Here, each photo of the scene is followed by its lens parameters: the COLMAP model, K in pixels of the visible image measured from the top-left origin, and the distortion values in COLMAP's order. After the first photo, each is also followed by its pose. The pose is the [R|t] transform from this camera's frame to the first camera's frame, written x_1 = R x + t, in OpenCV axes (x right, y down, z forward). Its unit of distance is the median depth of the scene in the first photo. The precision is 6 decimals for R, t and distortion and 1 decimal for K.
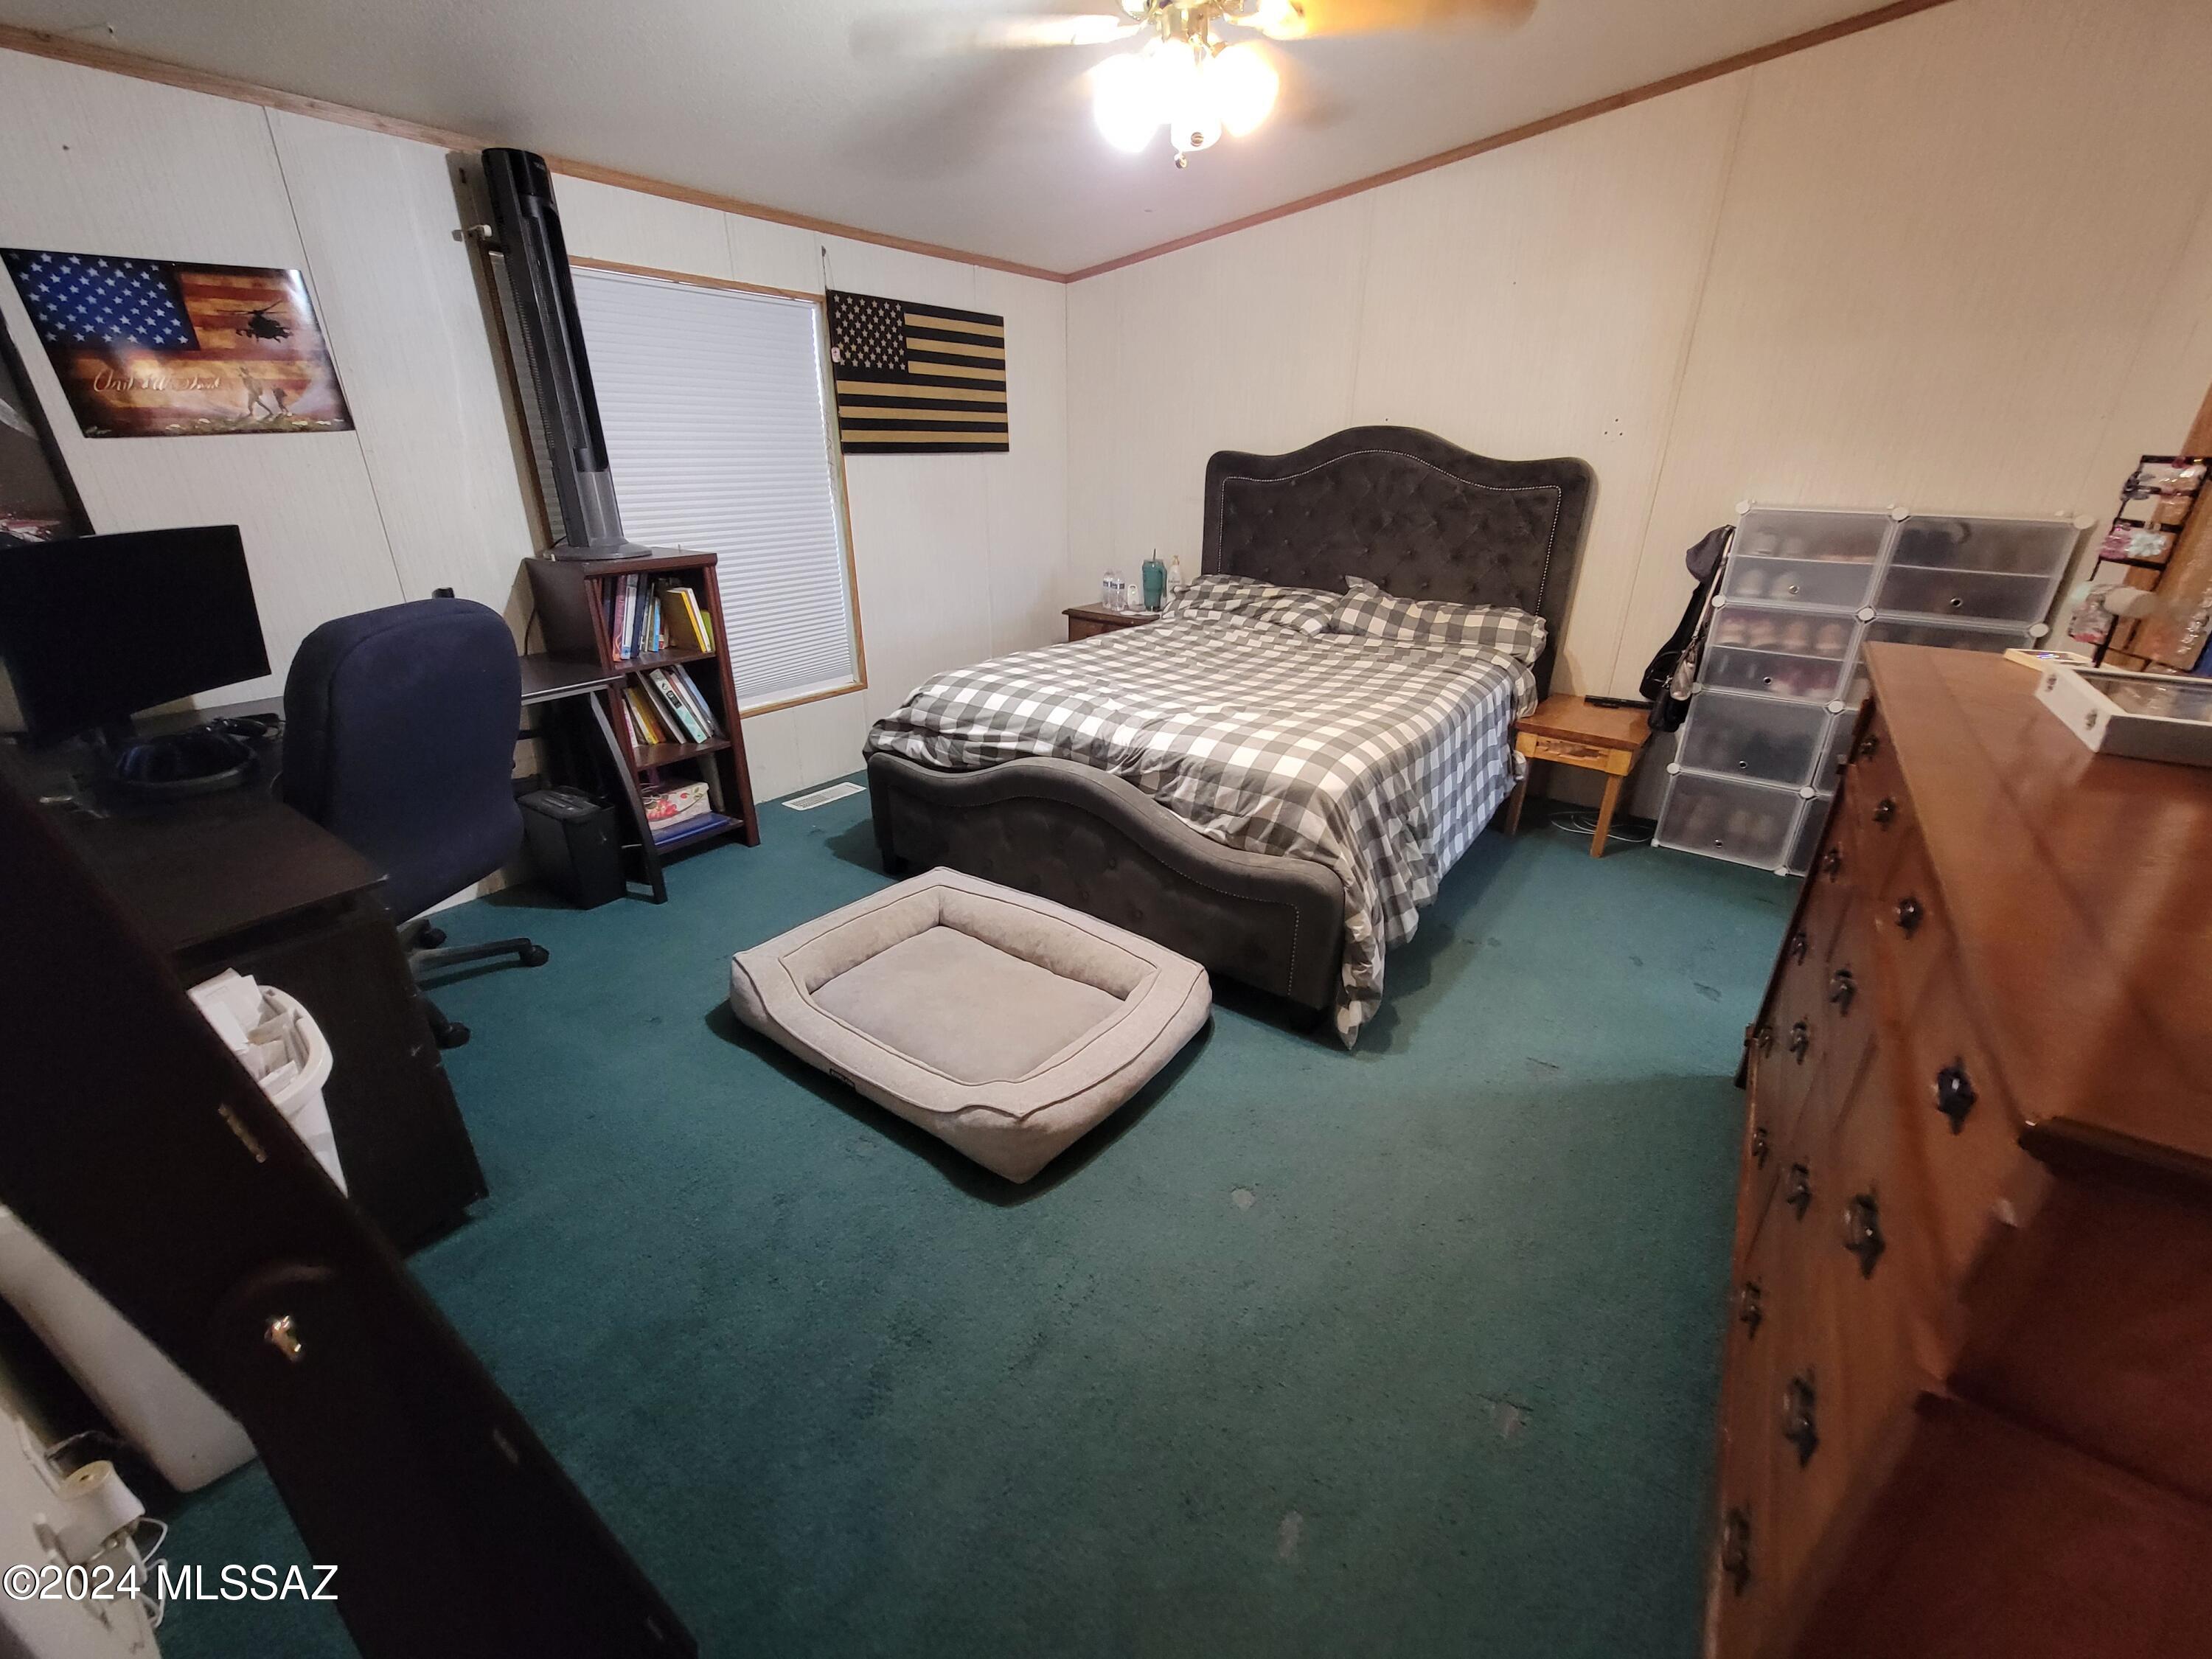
lens RADIAL K [[900.2, 0, 1106.8], [0, 900.2, 840.3], [0, 0, 1]] dist [0.000583, 0.000185]
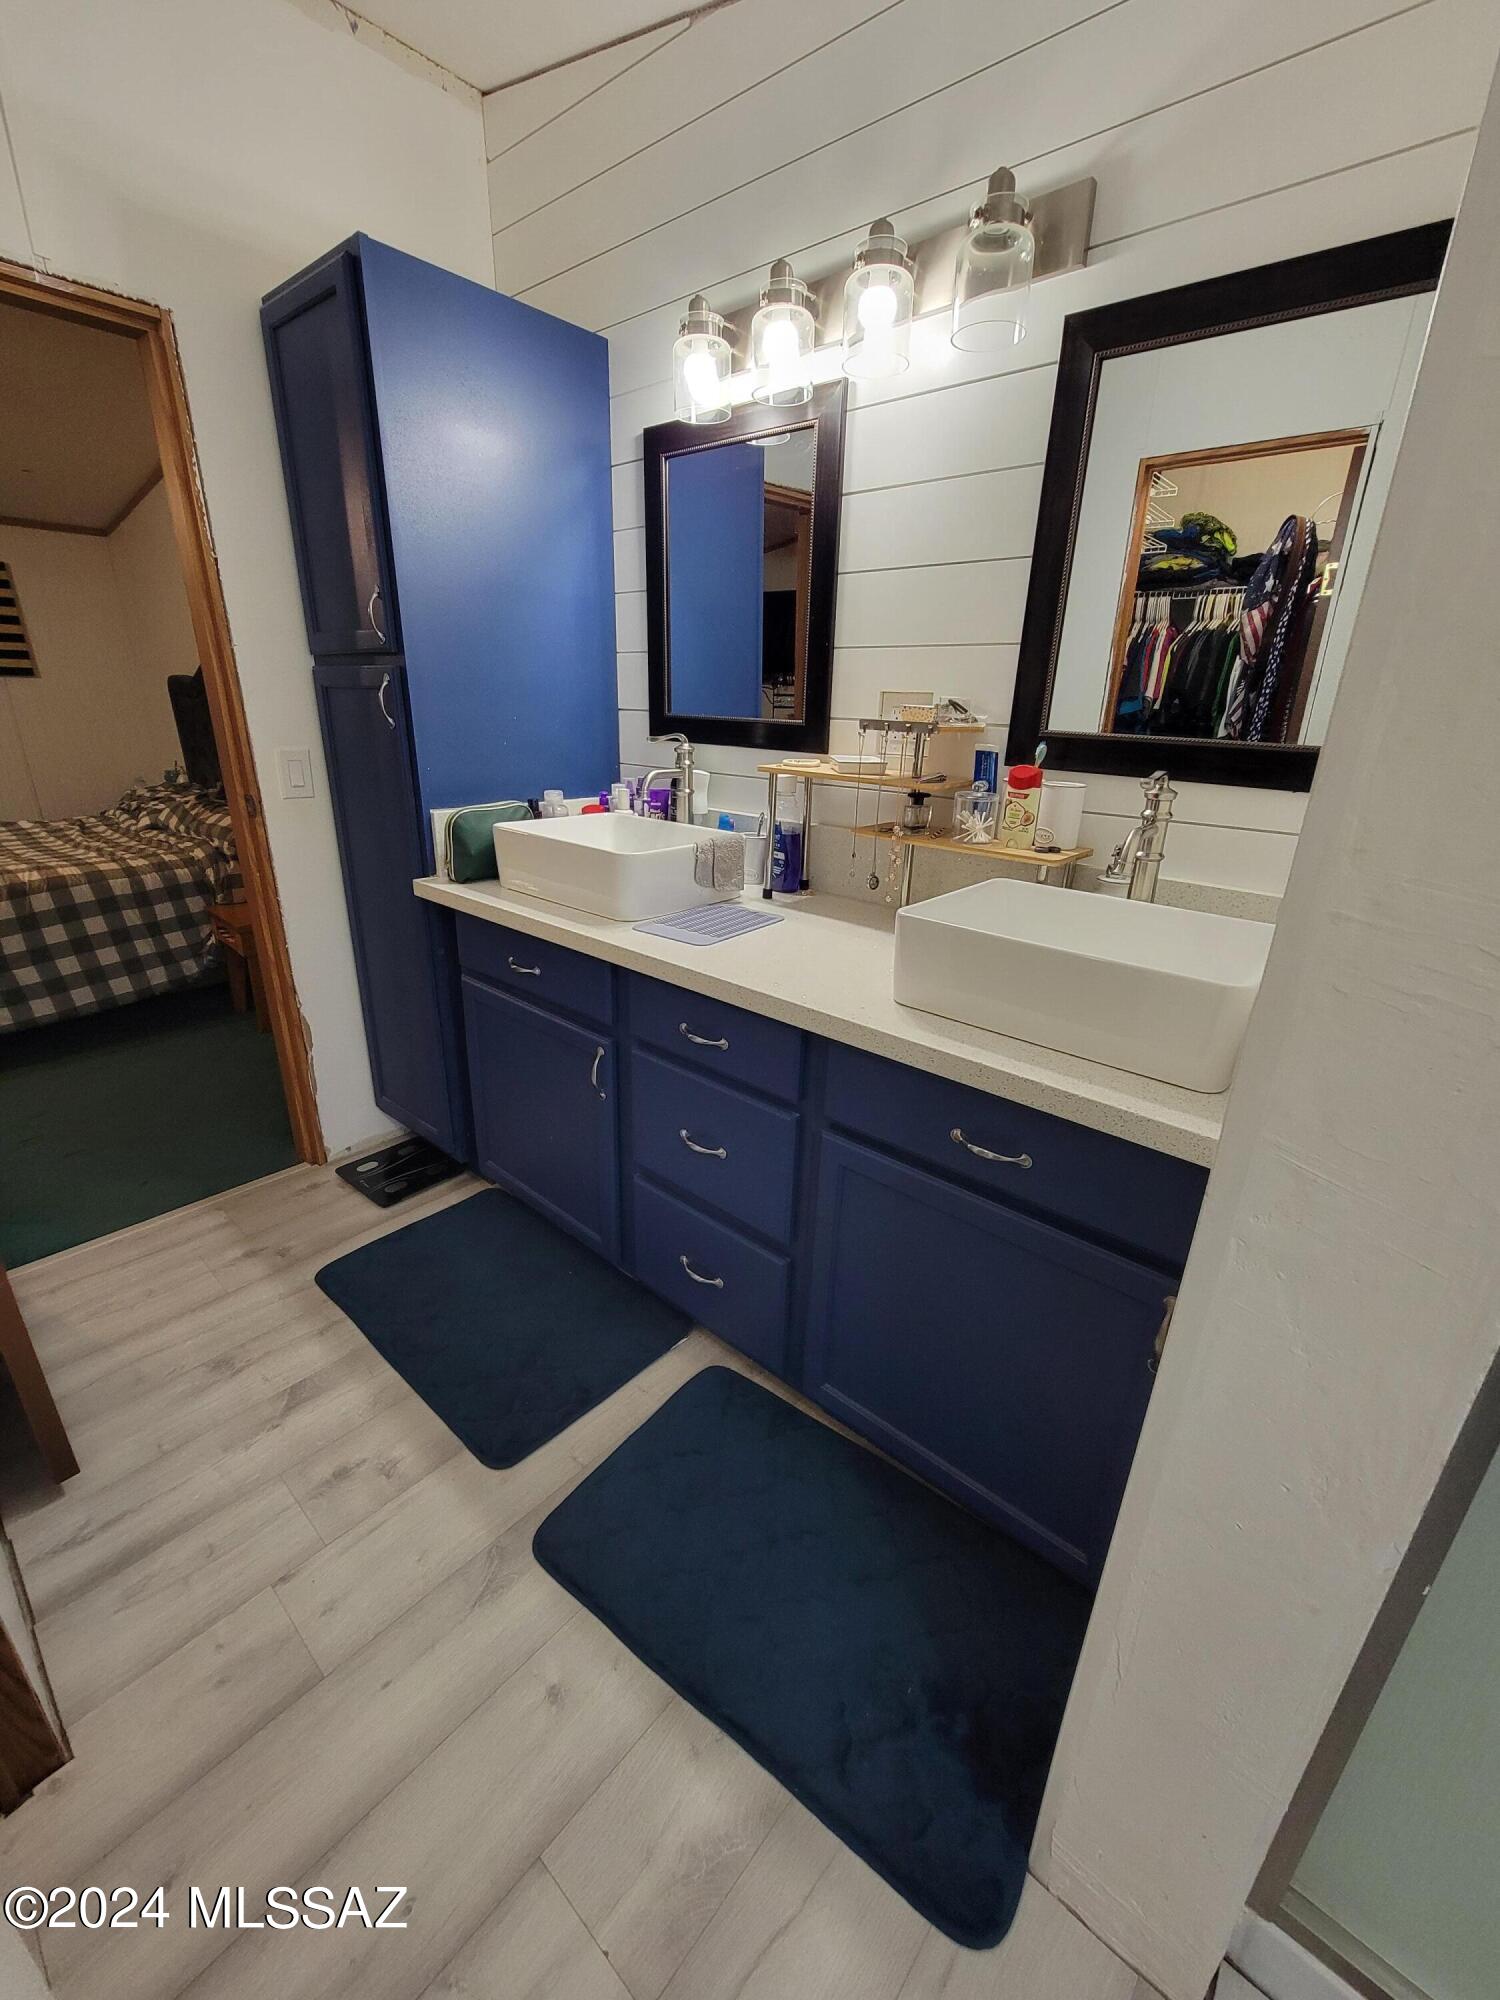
lens RADIAL K [[814.0, 0, 745.9], [0, 814.0, 998.3], [0, 0, 1]] dist [0.000583, 0.000185]
pose [[0.992262, 0.065182, -0.105677, 1.204494], [-0.071167, 0.996008, -0.053886, -0.025885], [0.101743, 0.060990, 0.992939, 0.078678]]
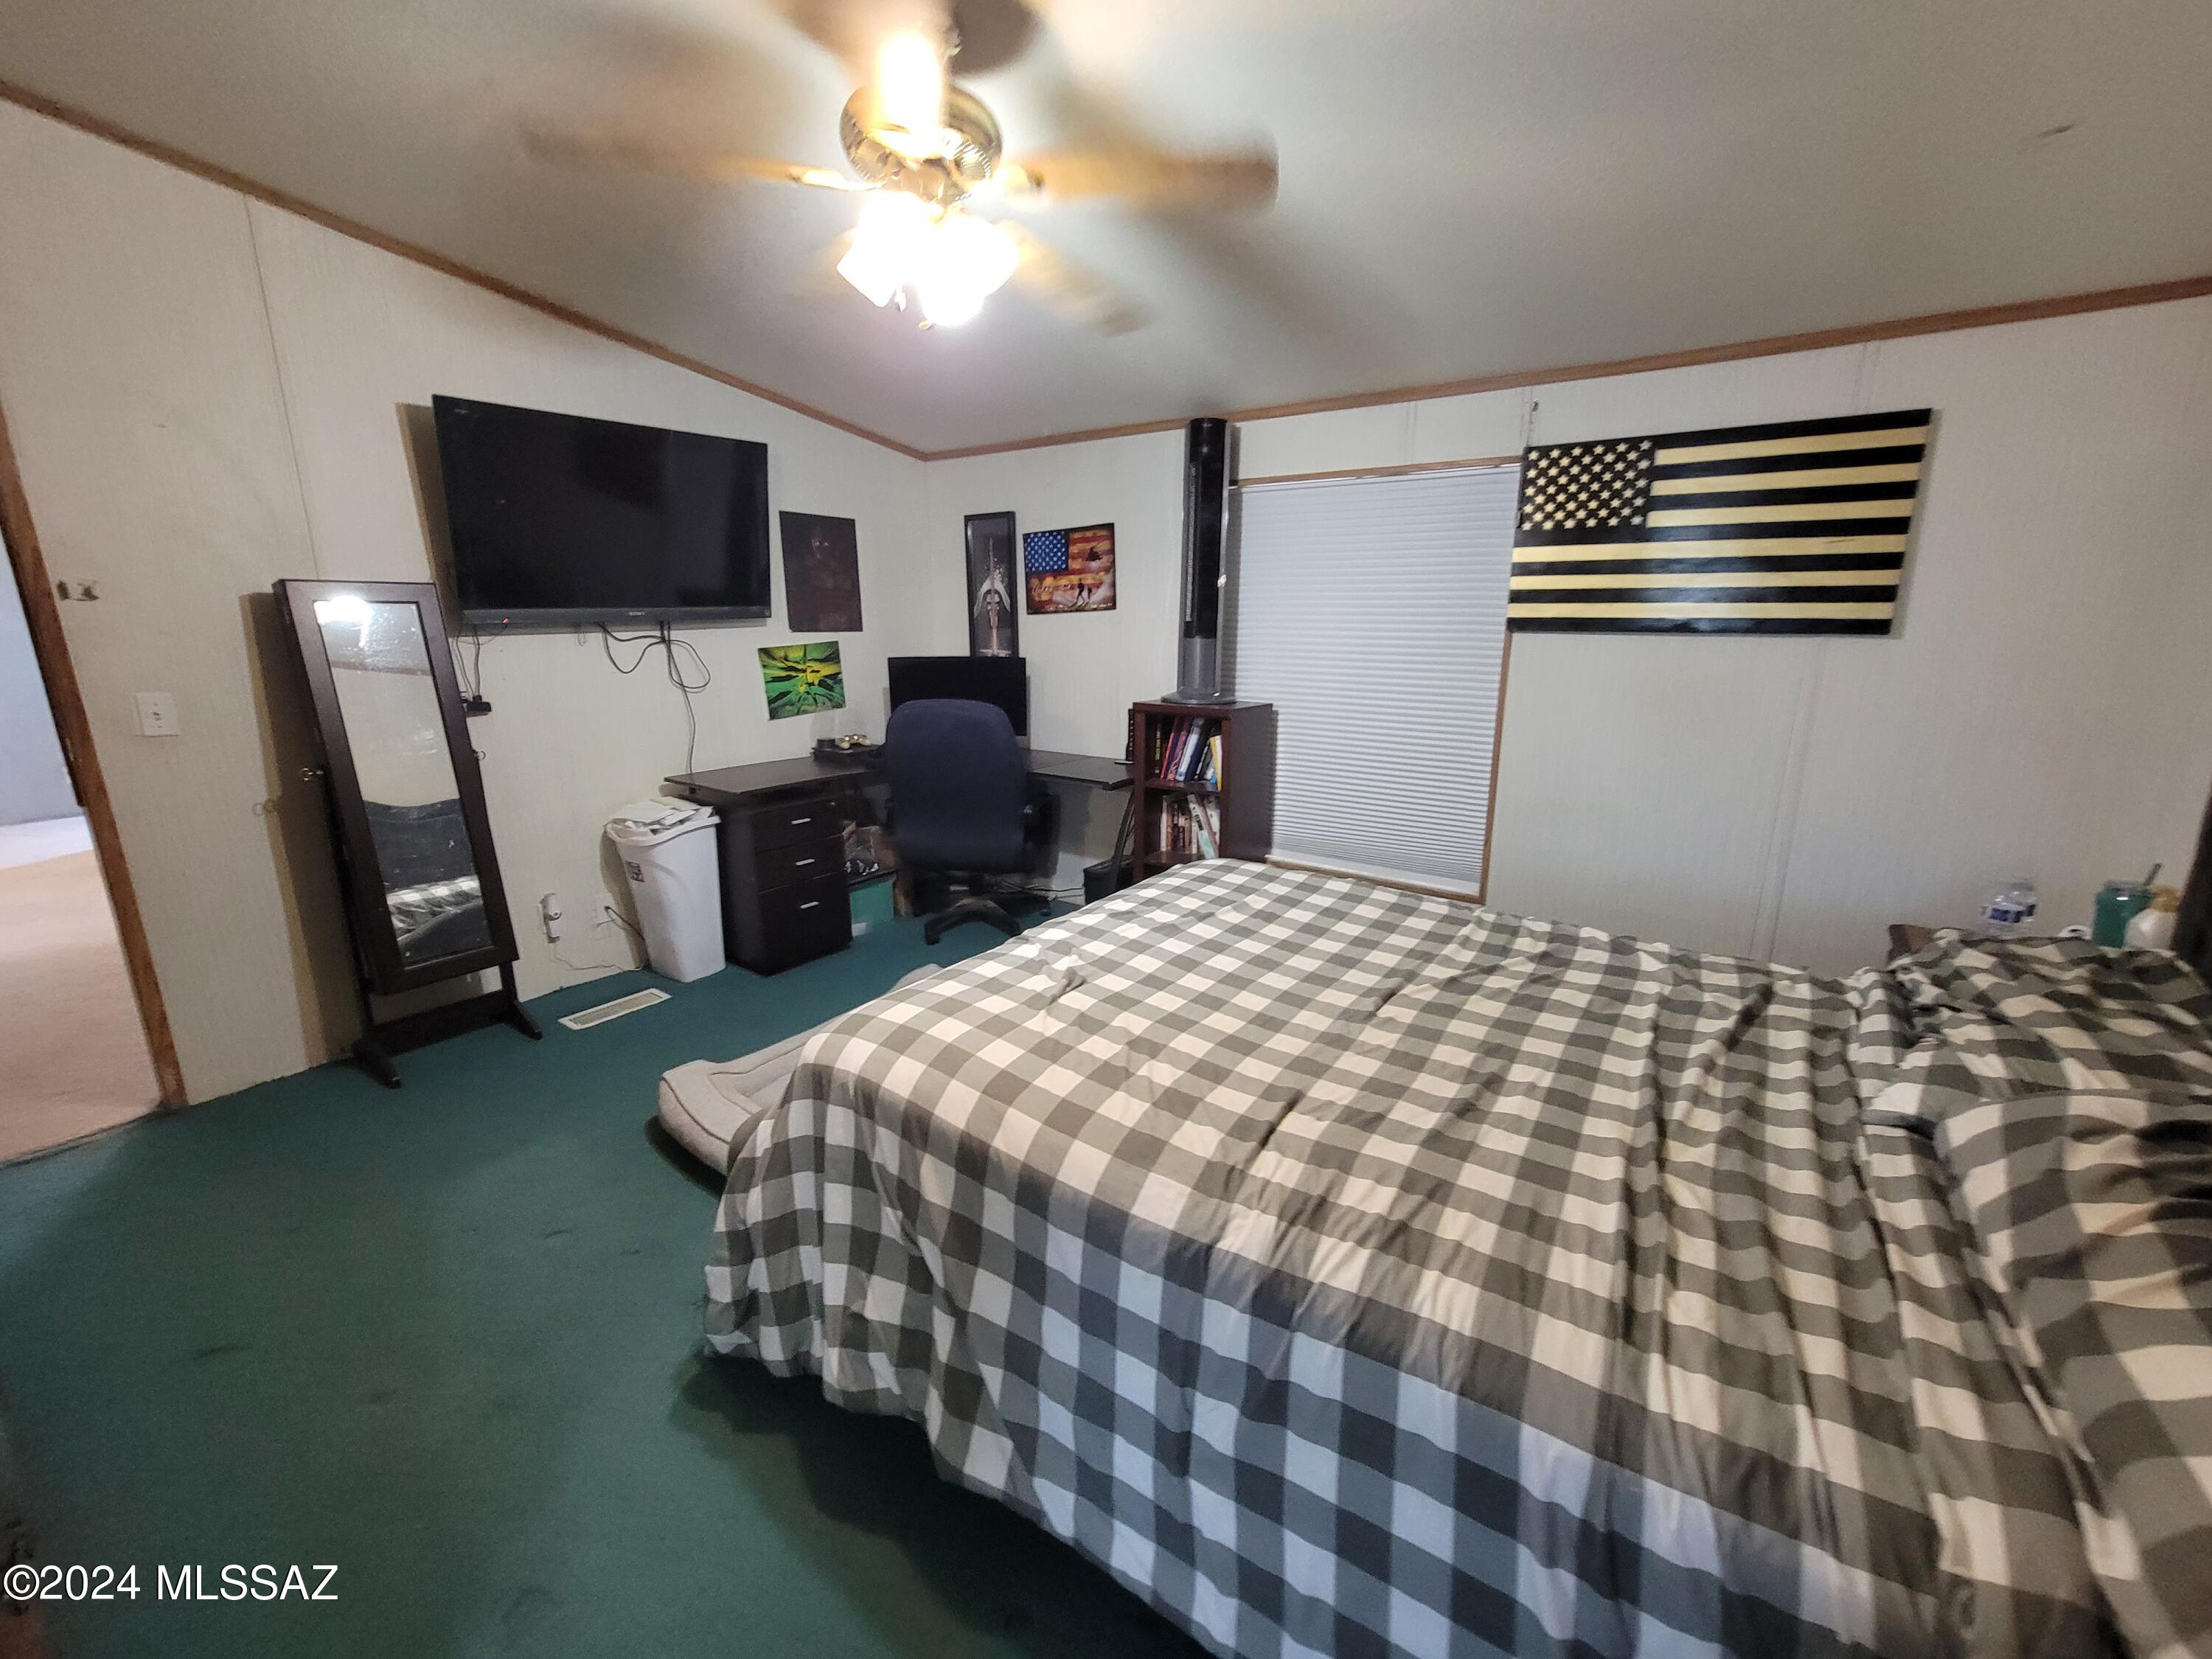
lens RADIAL K [[906.0, 0, 1101.4], [0, 906.0, 837.7], [0, 0, 1]] dist [-0.003624, 0.000746]
pose [[-0.026180, 0.237325, -0.971078, 0.601733], [-0.407503, 0.884501, 0.227153, -0.314857], [0.912828, 0.401664, 0.073554, 0.712397]]
